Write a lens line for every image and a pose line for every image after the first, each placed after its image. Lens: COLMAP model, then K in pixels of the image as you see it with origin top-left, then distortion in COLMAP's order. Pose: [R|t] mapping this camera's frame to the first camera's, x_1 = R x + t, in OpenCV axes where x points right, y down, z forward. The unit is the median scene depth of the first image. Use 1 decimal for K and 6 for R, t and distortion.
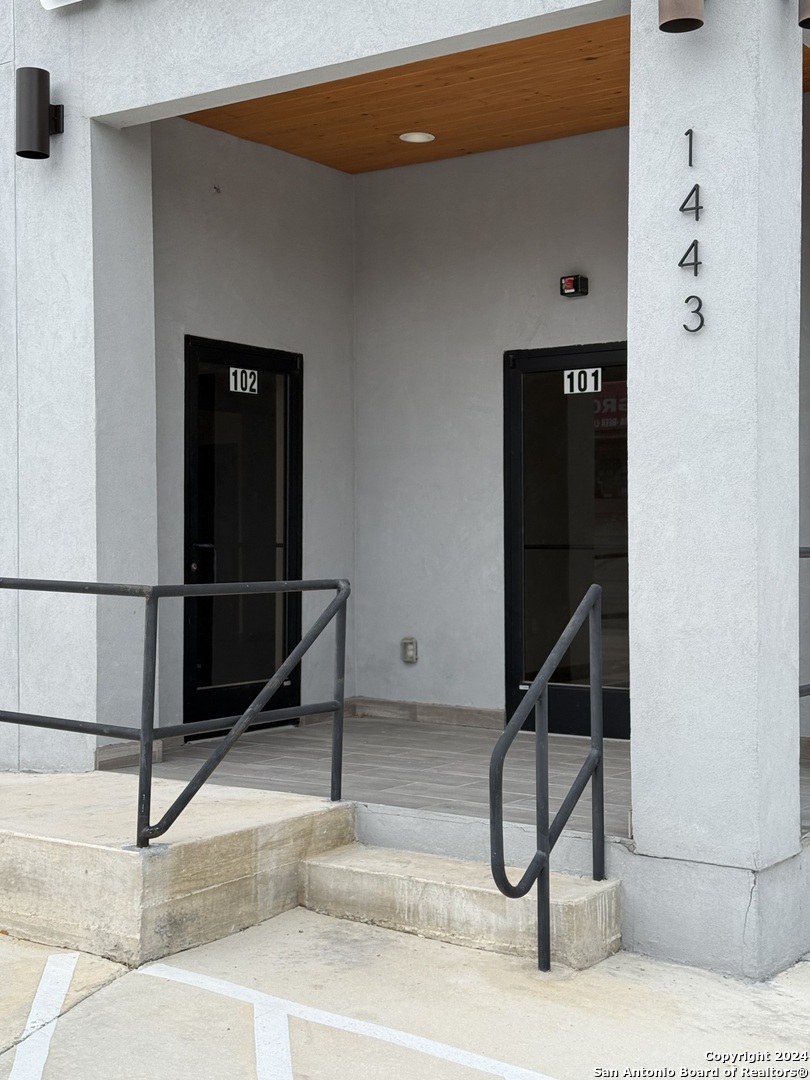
lens RADIAL K [[1535.7, 0, 403.8], [0, 1535.7, 538.5], [0, 0, 1]] dist [0.172113, 0.000000]
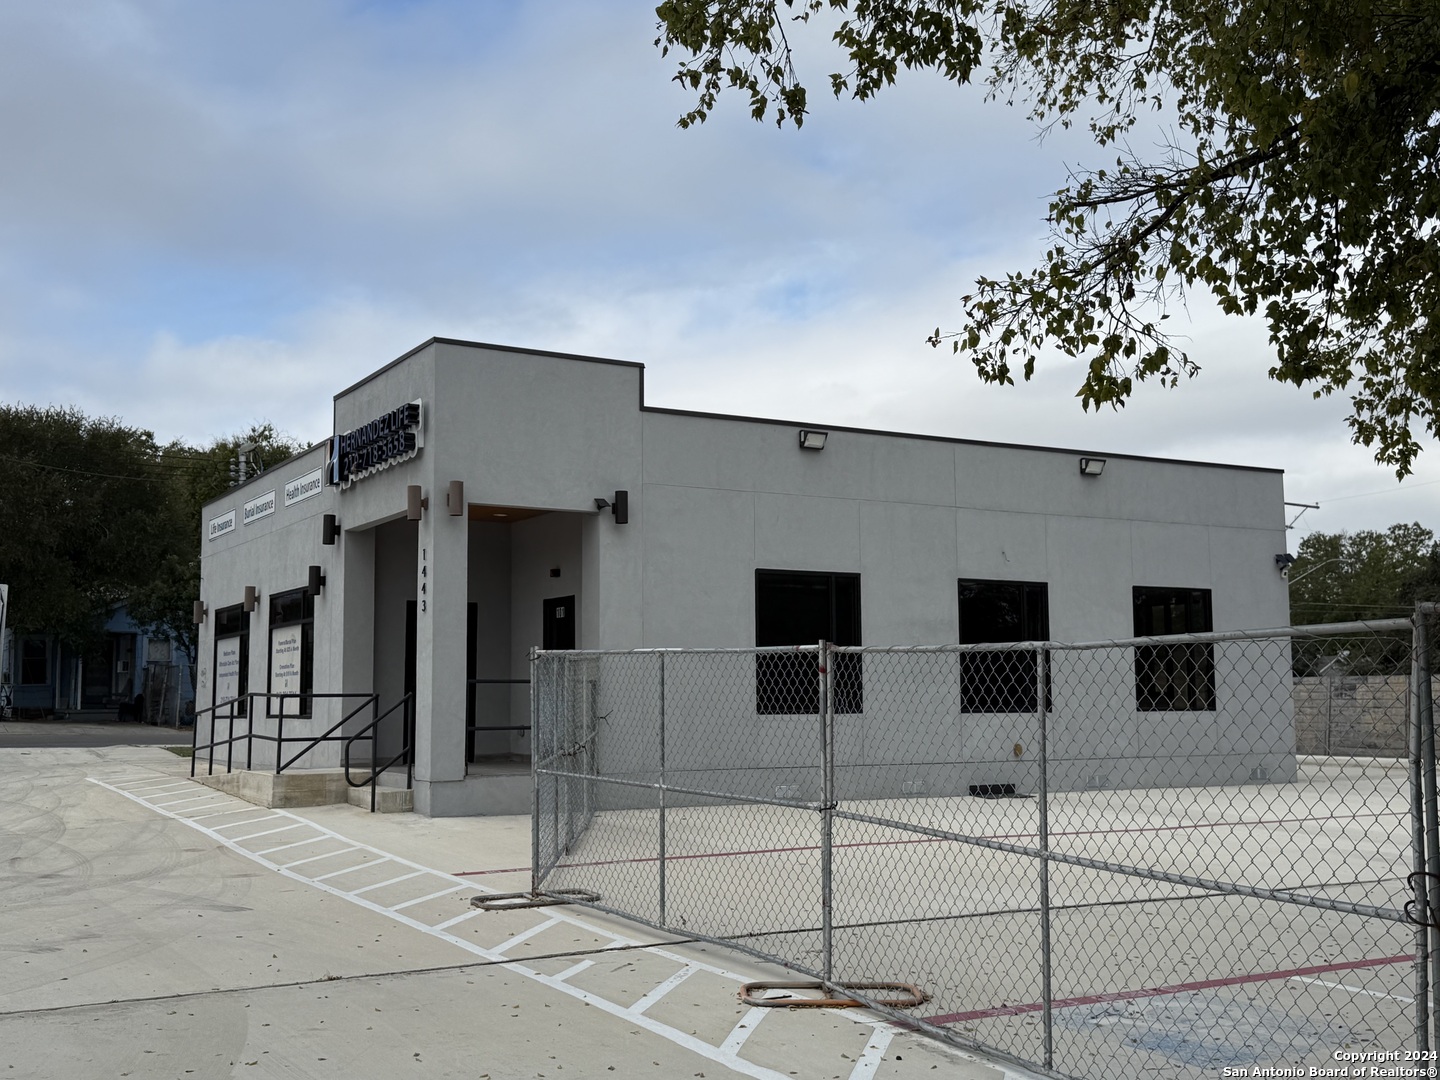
lens RADIAL K [[1536.7, 0, 721.6], [0, 1536.7, 539.5], [0, 0, 1]] dist [0.092518, 0.000000]
pose [[0.911158, -0.046070, -0.409473, 1.926241], [0.003635, 0.994590, -0.103813, 0.046997], [0.412041, 0.093102, 0.906396, -1.528023]]
